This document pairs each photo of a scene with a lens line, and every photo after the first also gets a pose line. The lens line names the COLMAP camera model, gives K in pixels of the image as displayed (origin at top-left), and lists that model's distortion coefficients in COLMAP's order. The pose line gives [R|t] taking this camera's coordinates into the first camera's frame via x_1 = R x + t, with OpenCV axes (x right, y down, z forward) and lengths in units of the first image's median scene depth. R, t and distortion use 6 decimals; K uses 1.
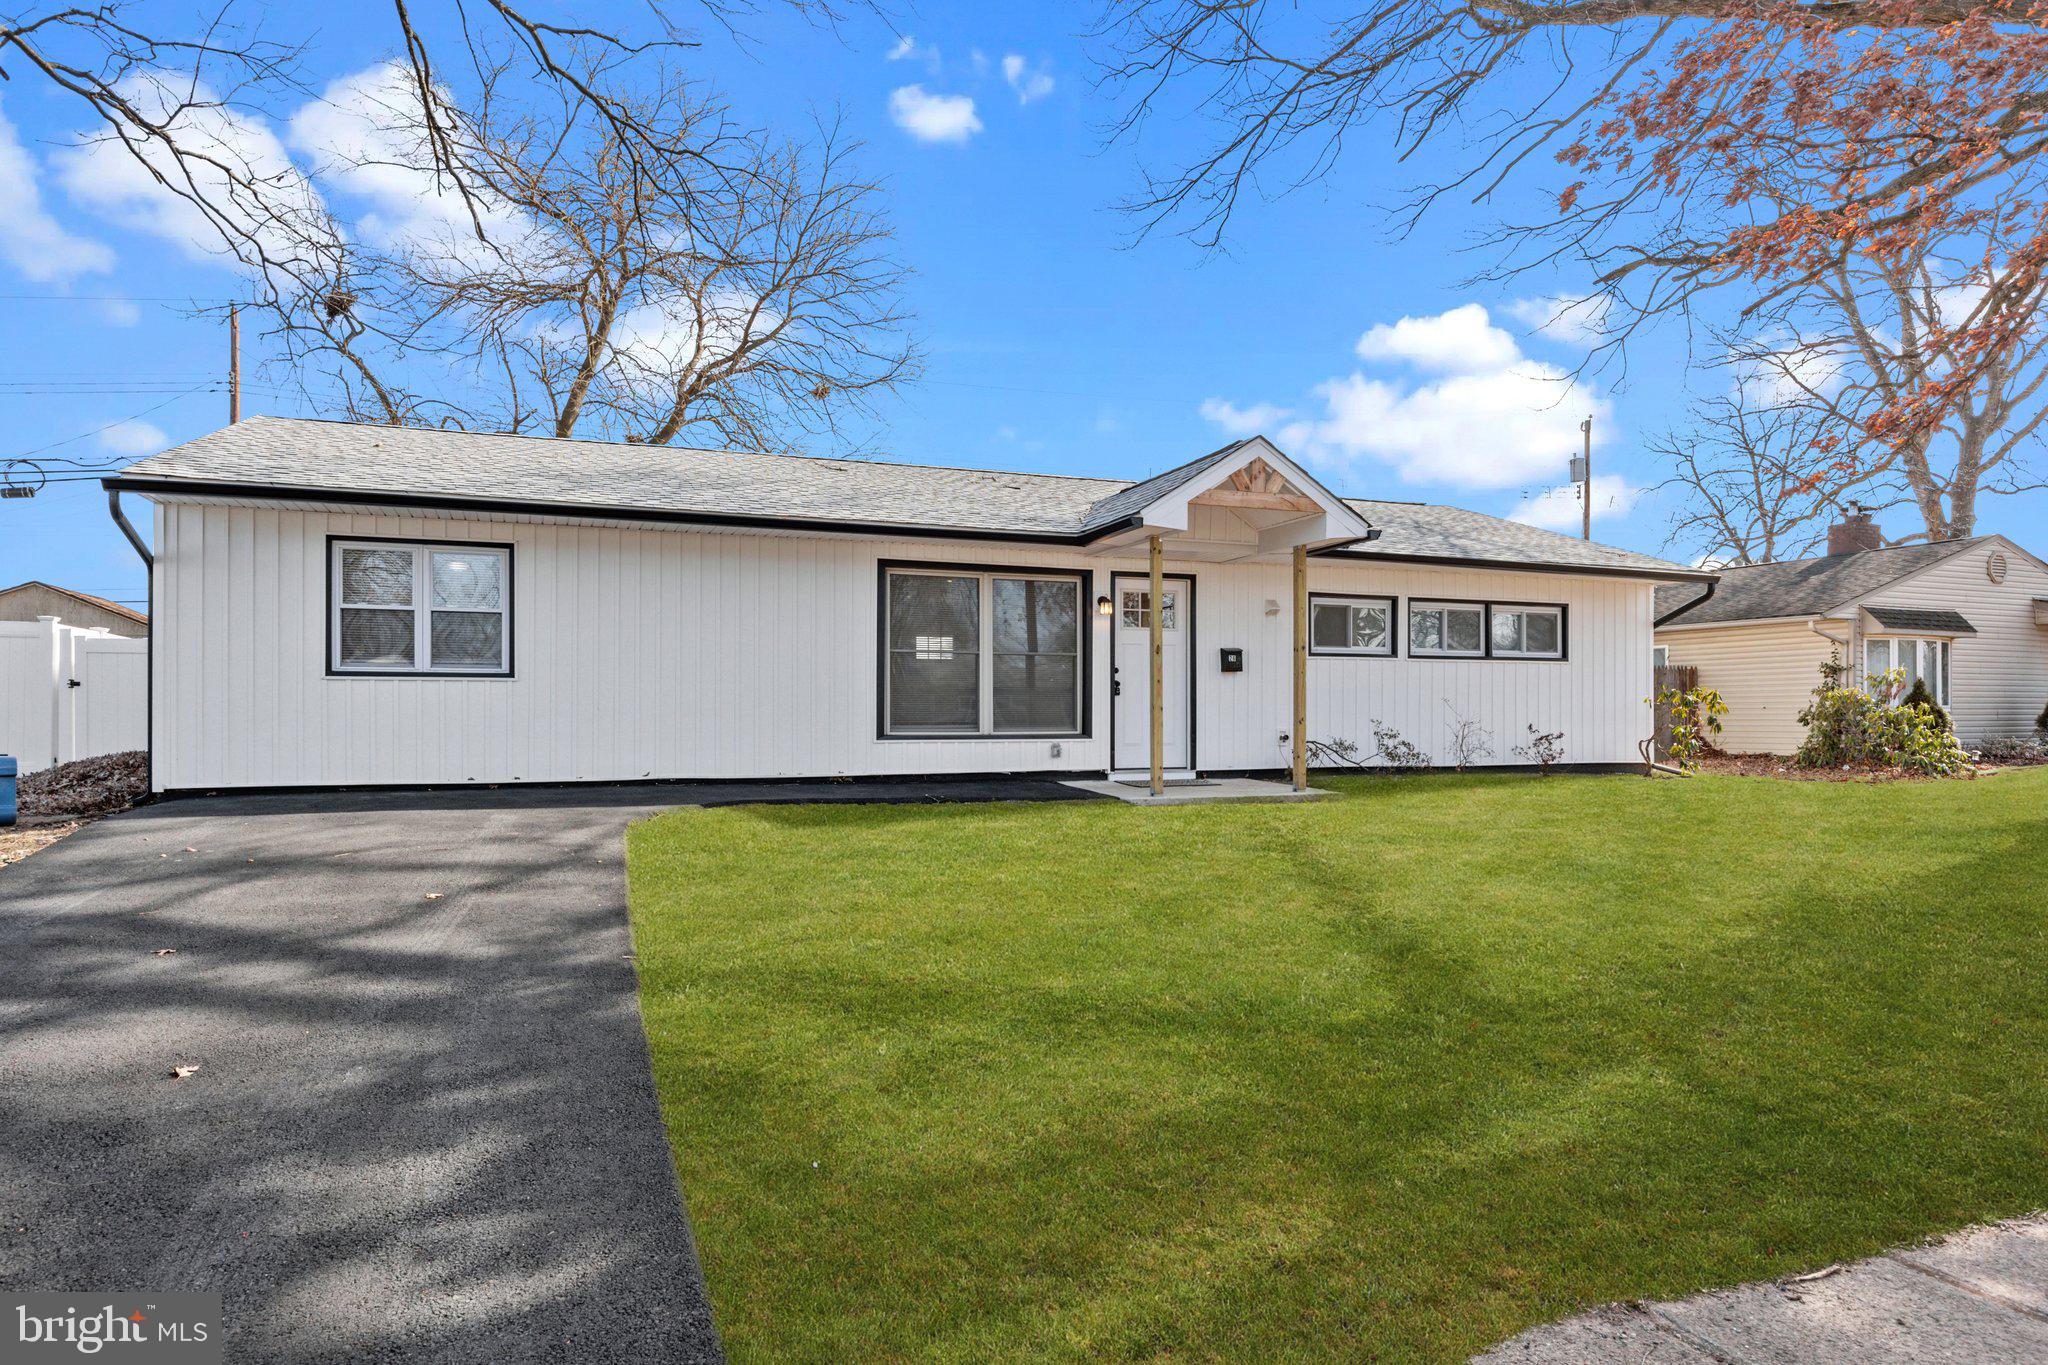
lens RADIAL K [[1218.0, 0, 1009.4], [0, 1218.0, 695.3], [0, 0, 1]] dist [0.000788, -0.002582]
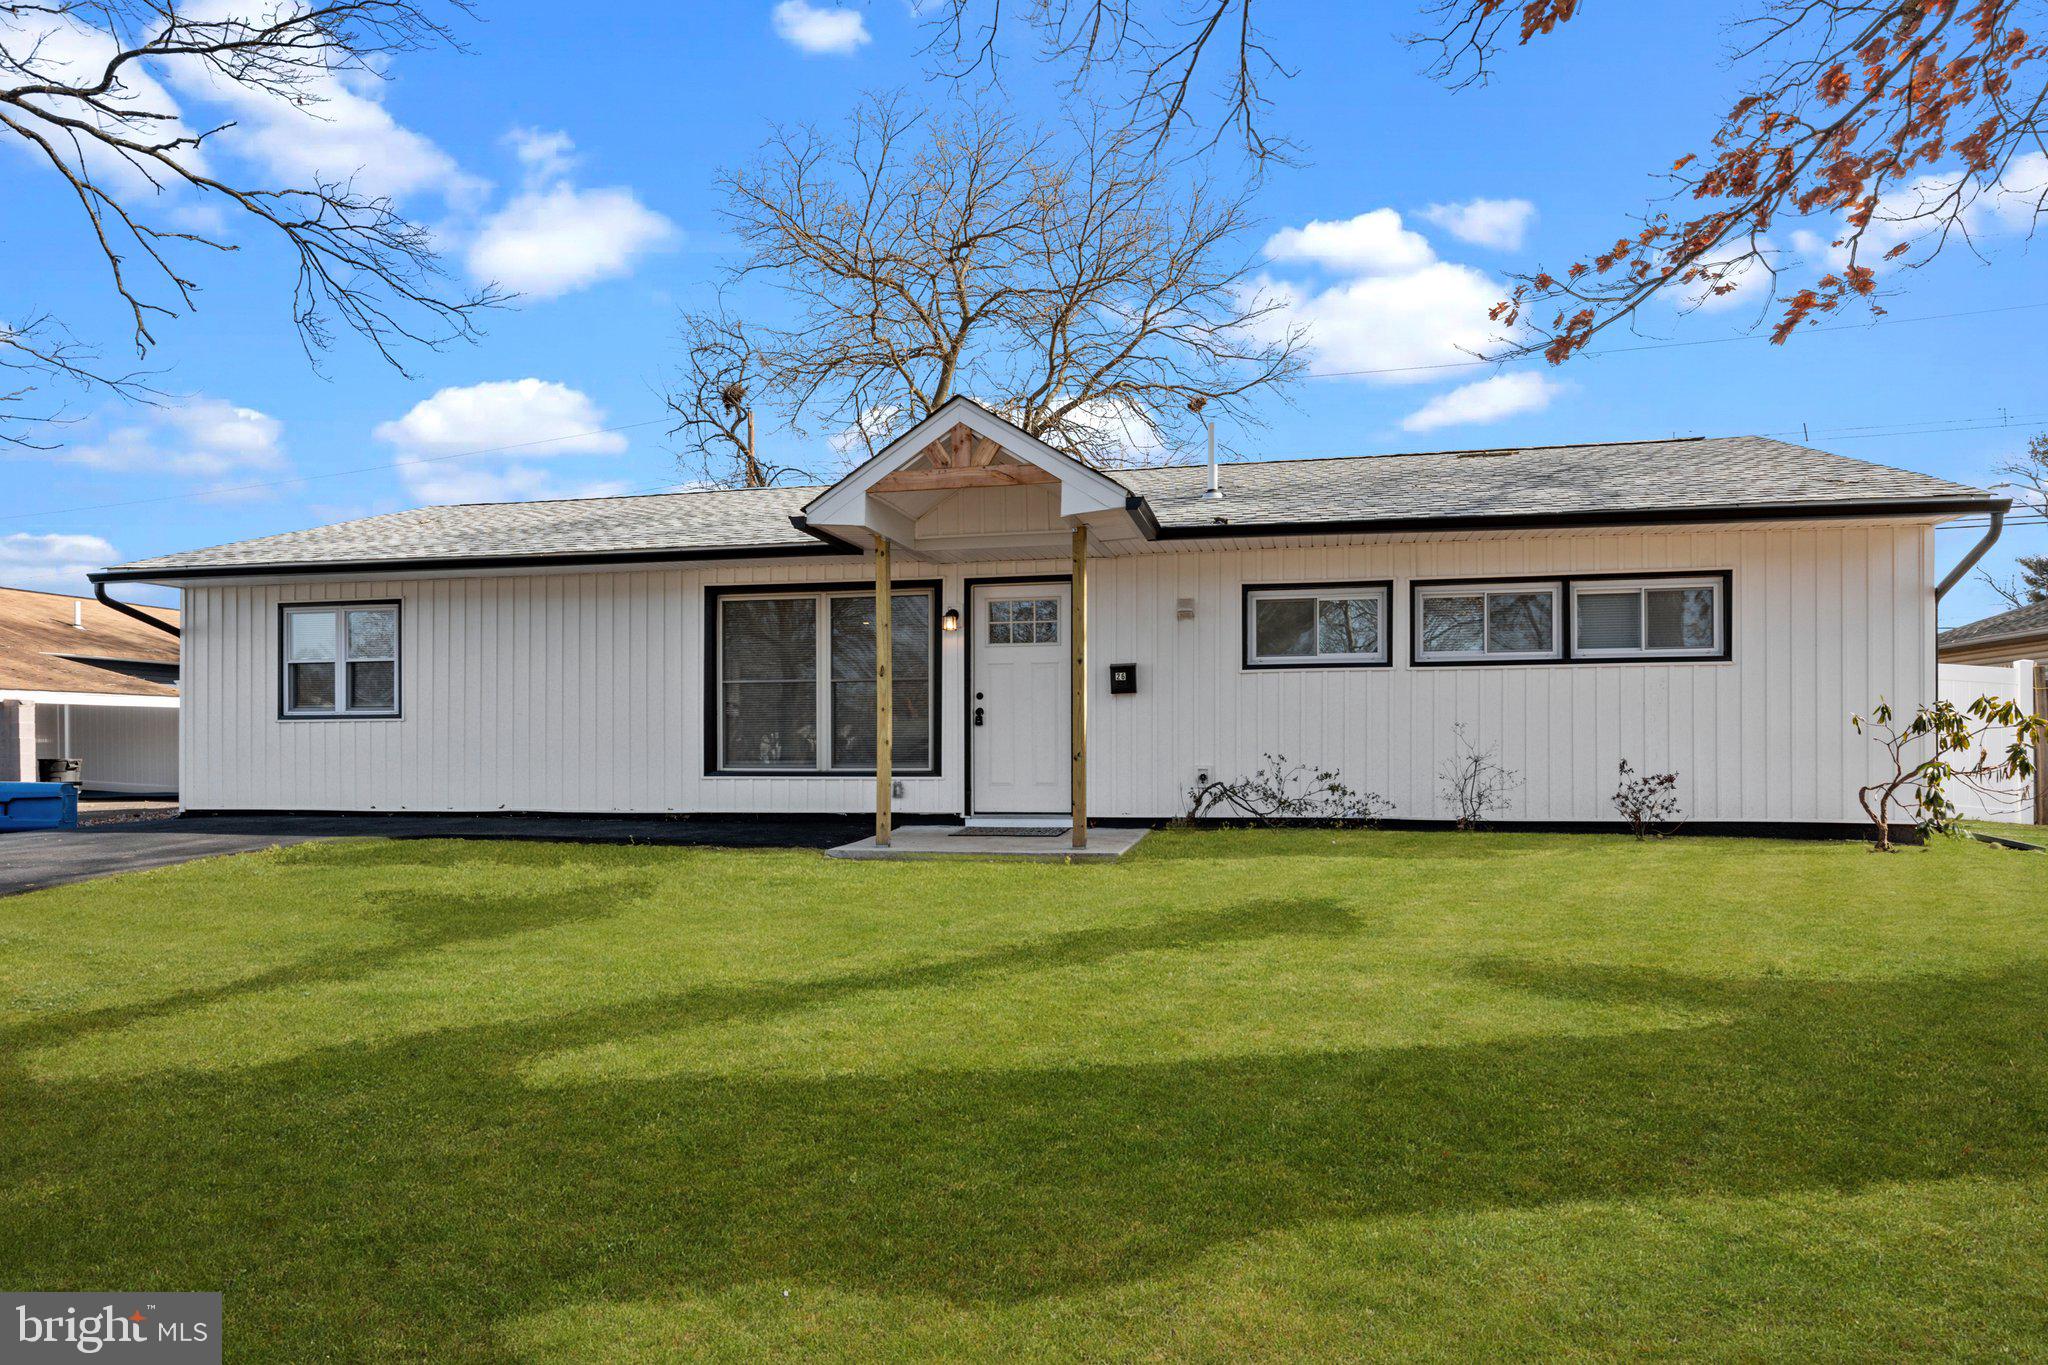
lens RADIAL K [[1218.0, 0, 1034.1], [0, 1218.0, 732.4], [0, 0, 1]] dist [0.000788, -0.002582]
pose [[0.836348, -0.010255, -0.548103, 0.589828], [0.013843, 0.999901, 0.002414, 0.003197], [0.548024, -0.009606, 0.836407, 0.317925]]
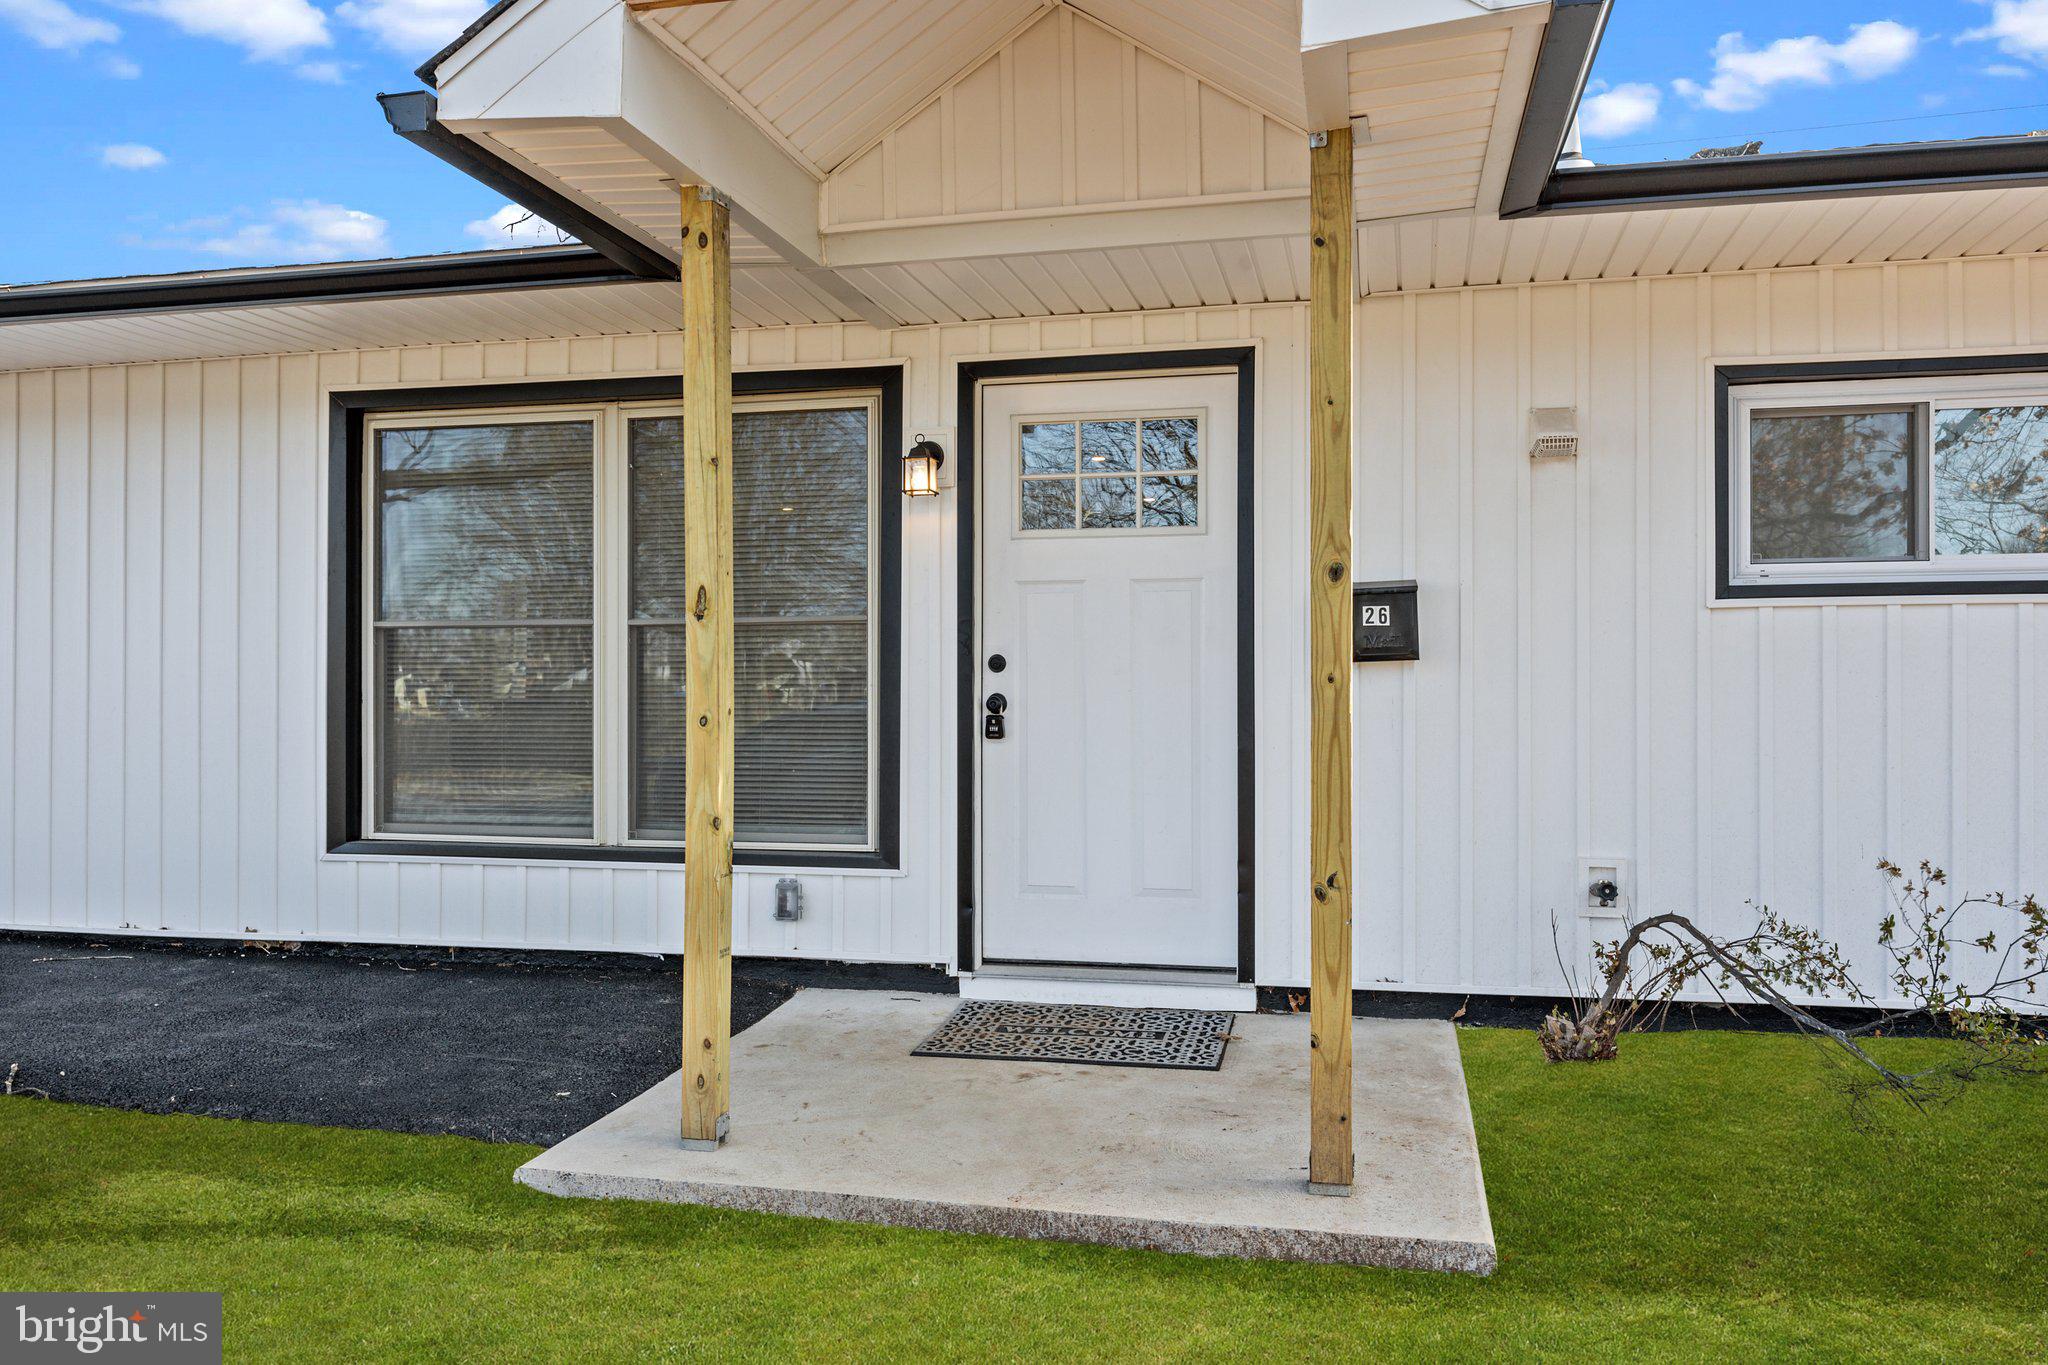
lens RADIAL K [[1504.6, 0, 1021.7], [0, 1504.6, 678.1], [0, 0, 1]] dist [-0.005013, -0.002572]
pose [[0.826812, -0.003227, -0.562469, 0.327871], [0.010977, 0.999886, 0.010400, -0.020933], [0.562371, -0.014774, 0.826753, 0.673999]]
